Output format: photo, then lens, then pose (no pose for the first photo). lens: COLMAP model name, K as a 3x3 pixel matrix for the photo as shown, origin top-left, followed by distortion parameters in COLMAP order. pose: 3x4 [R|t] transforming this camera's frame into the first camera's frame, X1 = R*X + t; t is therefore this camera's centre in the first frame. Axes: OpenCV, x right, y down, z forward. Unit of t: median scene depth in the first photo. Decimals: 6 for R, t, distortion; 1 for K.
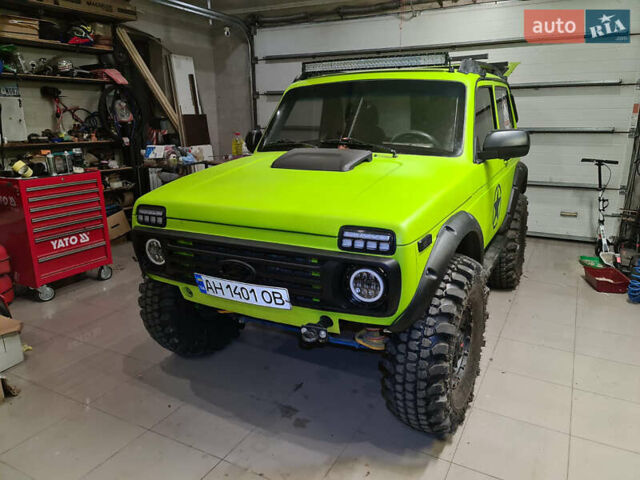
lens RADIAL K [[475.6, 0, 320.0], [0, 475.6, 240.0], [0, 0, 1]] dist [0.001184, -0.000451]
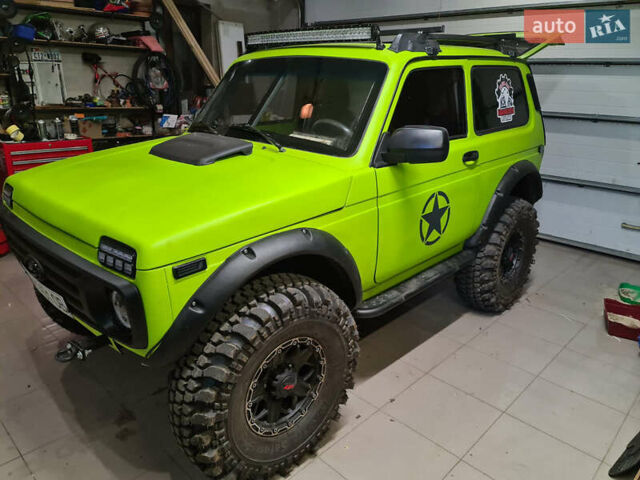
lens RADIAL K [[465.8, 0, 334.1], [0, 465.8, 237.3], [0, 0, 1]] dist [0.006935, 0.005596]
pose [[0.958631, 0.119001, -0.258585, 0.454250], [-0.100648, 0.991442, 0.083139, -0.095455], [0.266266, -0.053674, 0.962404, 0.204014]]
